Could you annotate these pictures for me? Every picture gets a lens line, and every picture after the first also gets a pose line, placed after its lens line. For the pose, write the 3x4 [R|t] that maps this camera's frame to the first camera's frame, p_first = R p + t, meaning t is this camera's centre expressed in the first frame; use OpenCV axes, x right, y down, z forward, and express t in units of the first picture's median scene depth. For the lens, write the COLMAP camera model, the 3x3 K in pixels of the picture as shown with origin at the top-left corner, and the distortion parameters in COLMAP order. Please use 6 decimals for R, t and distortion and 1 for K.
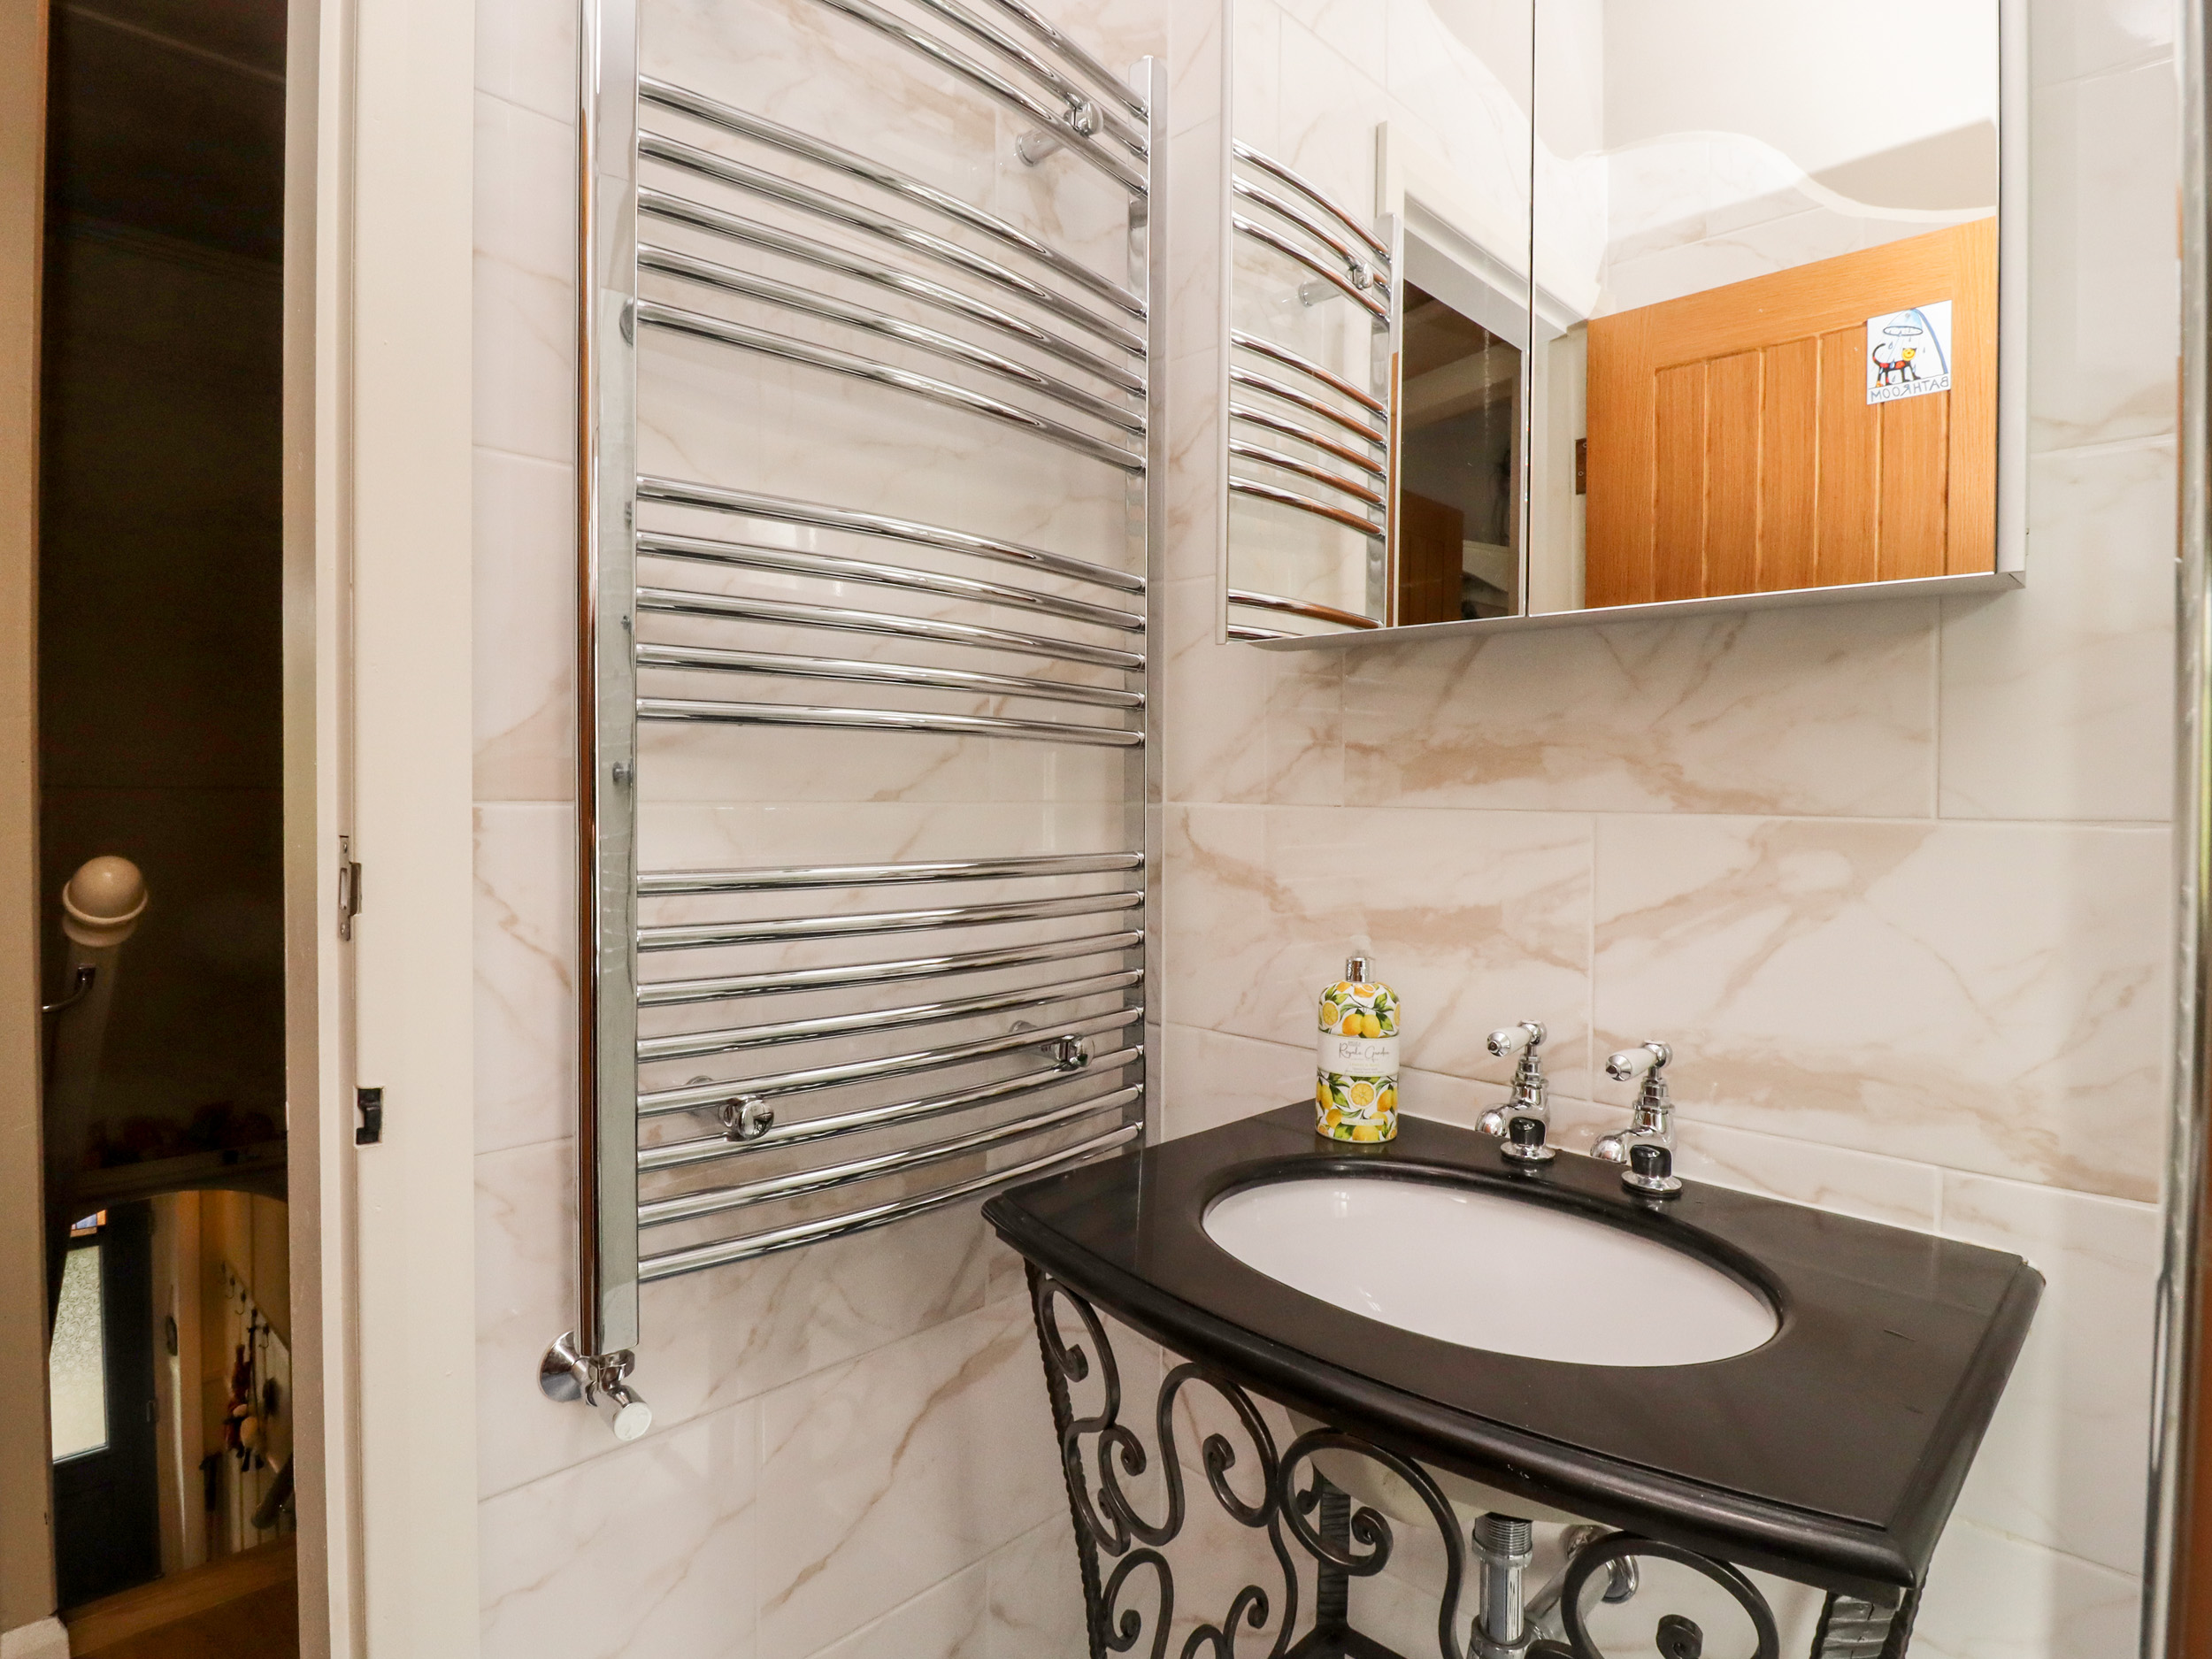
lens RADIAL K [[1165.6, 0, 1112.1], [0, 1165.6, 812.2], [0, 0, 1]] dist [-0.009342, -0.008371]
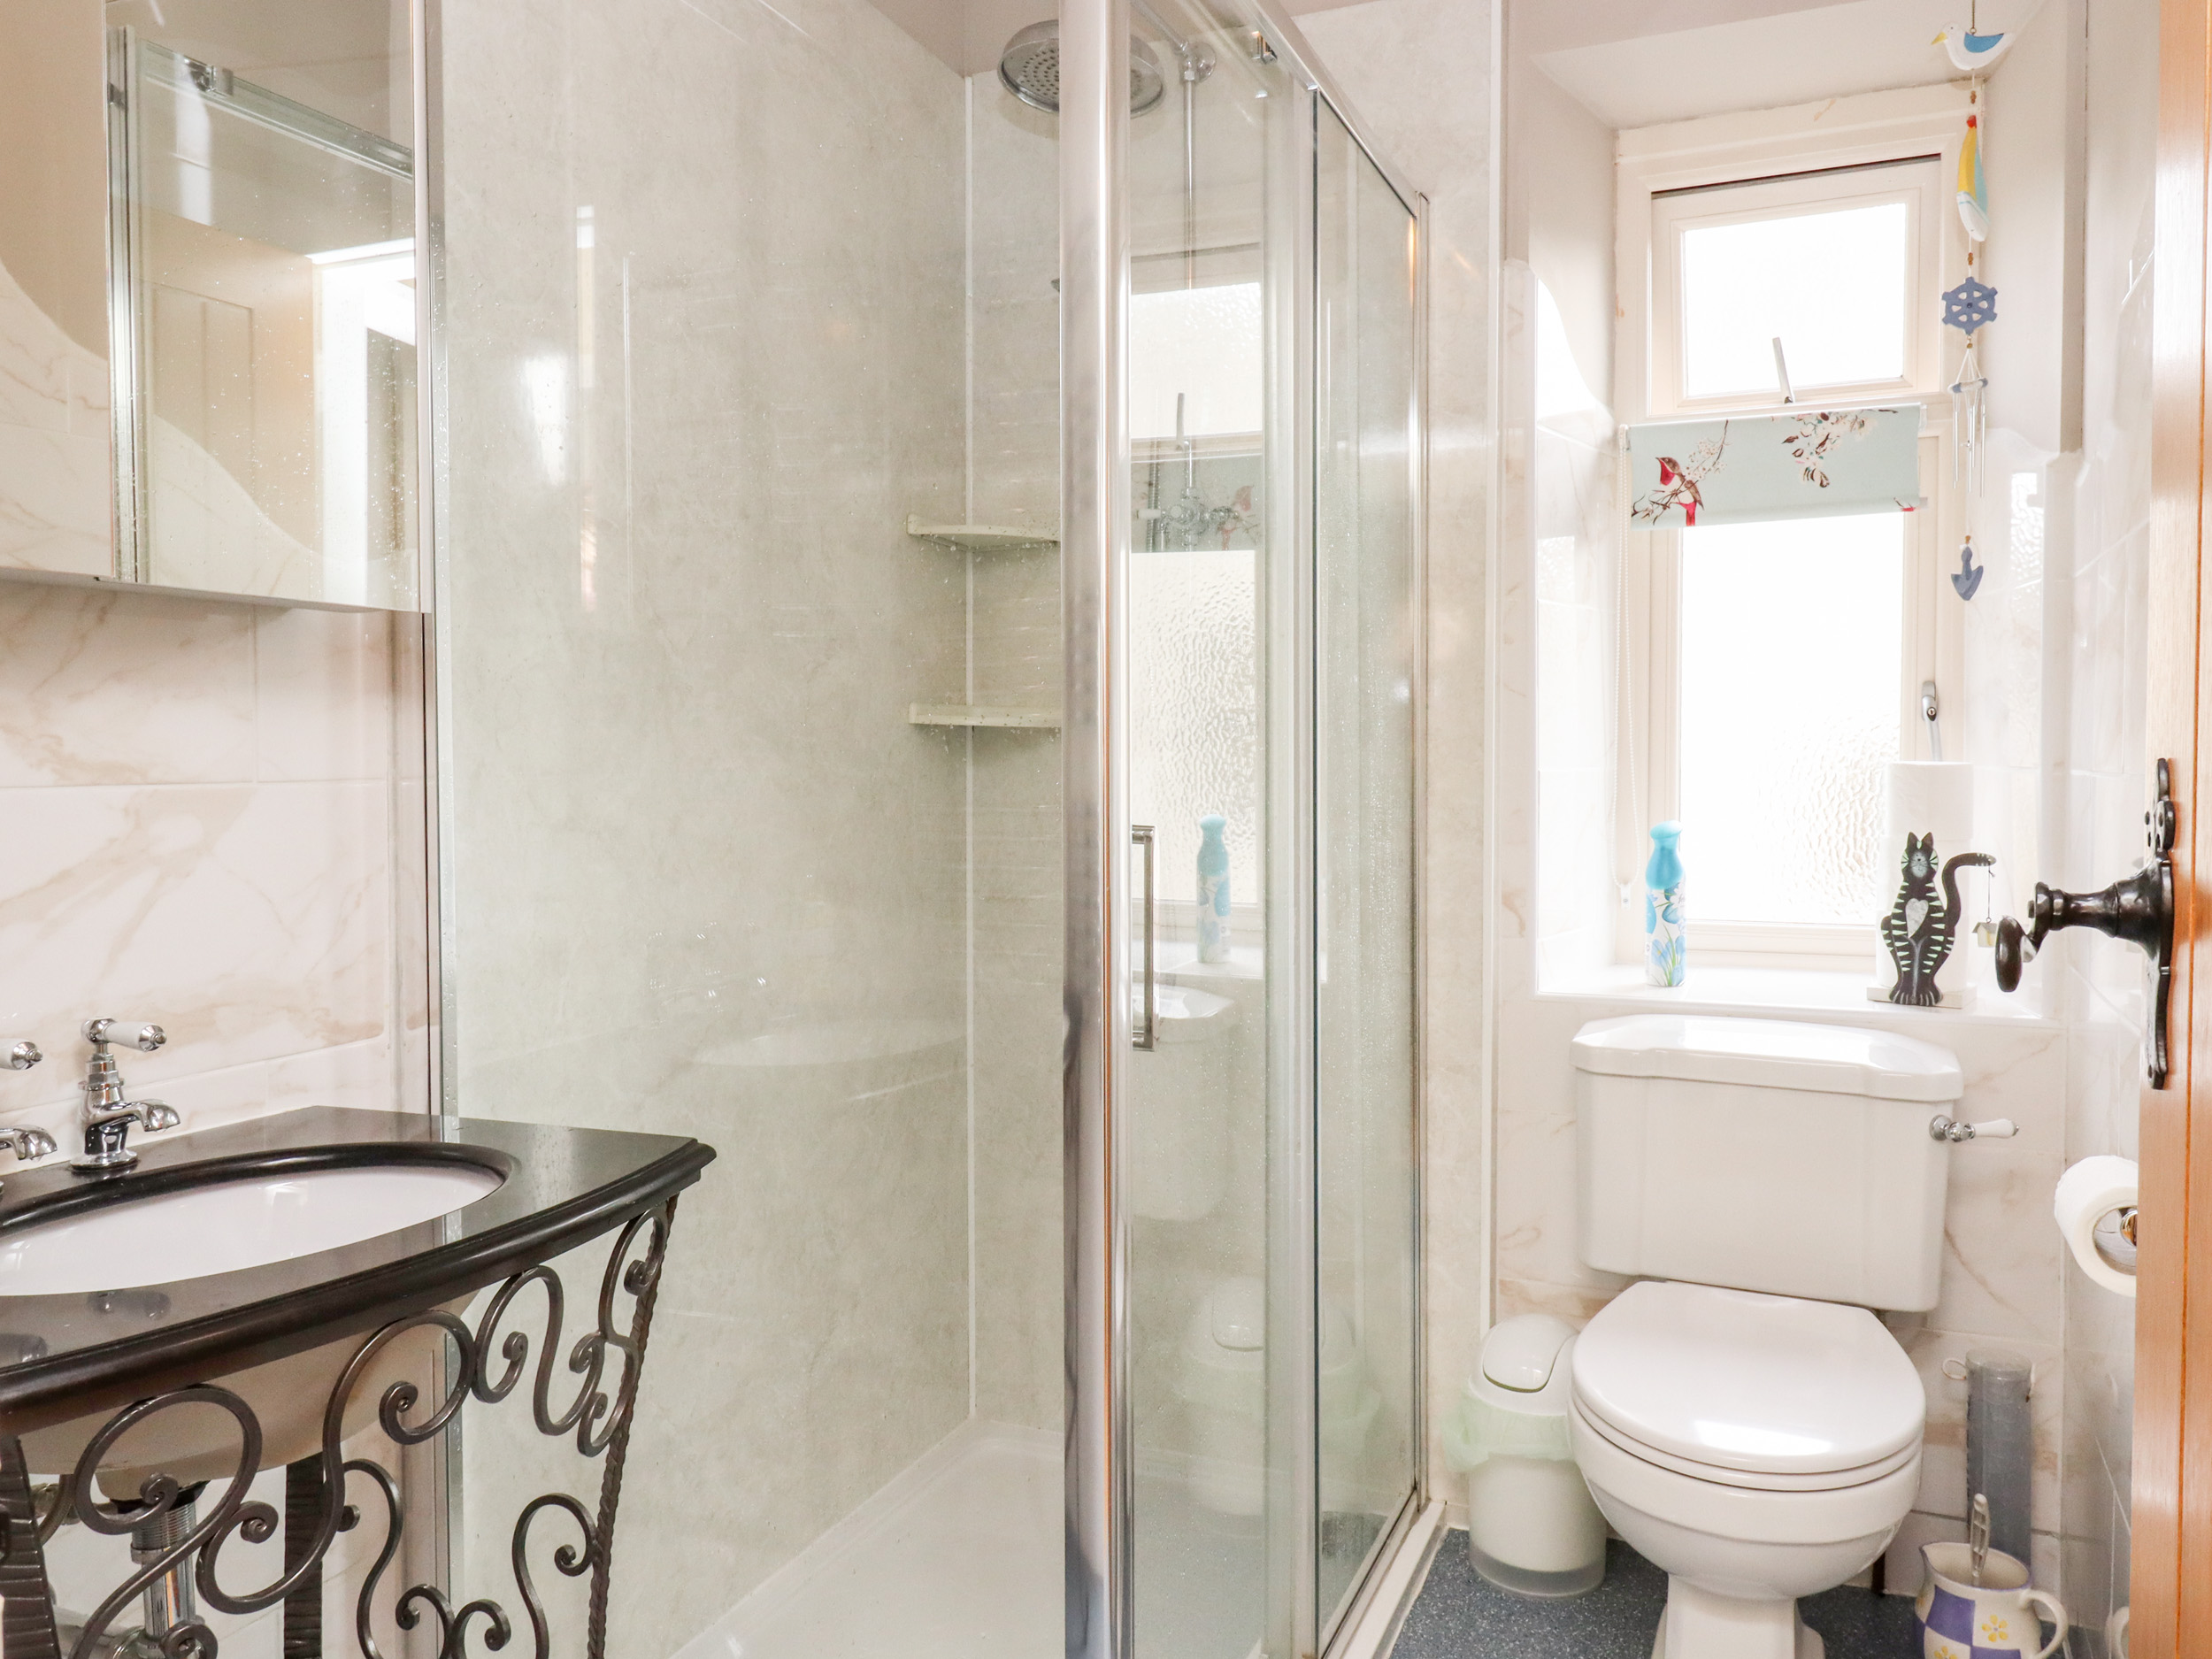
lens RADIAL K [[1626.6, 0, 1107.8], [0, 1626.6, 824.1], [0, 0, 1]] dist [0.001784, 0.000252]
pose [[-0.354714, -0.045522, 0.933866, -1.132578], [0.023815, 0.998050, 0.057697, -0.026262], [-0.934672, 0.042706, -0.352938, 0.693204]]
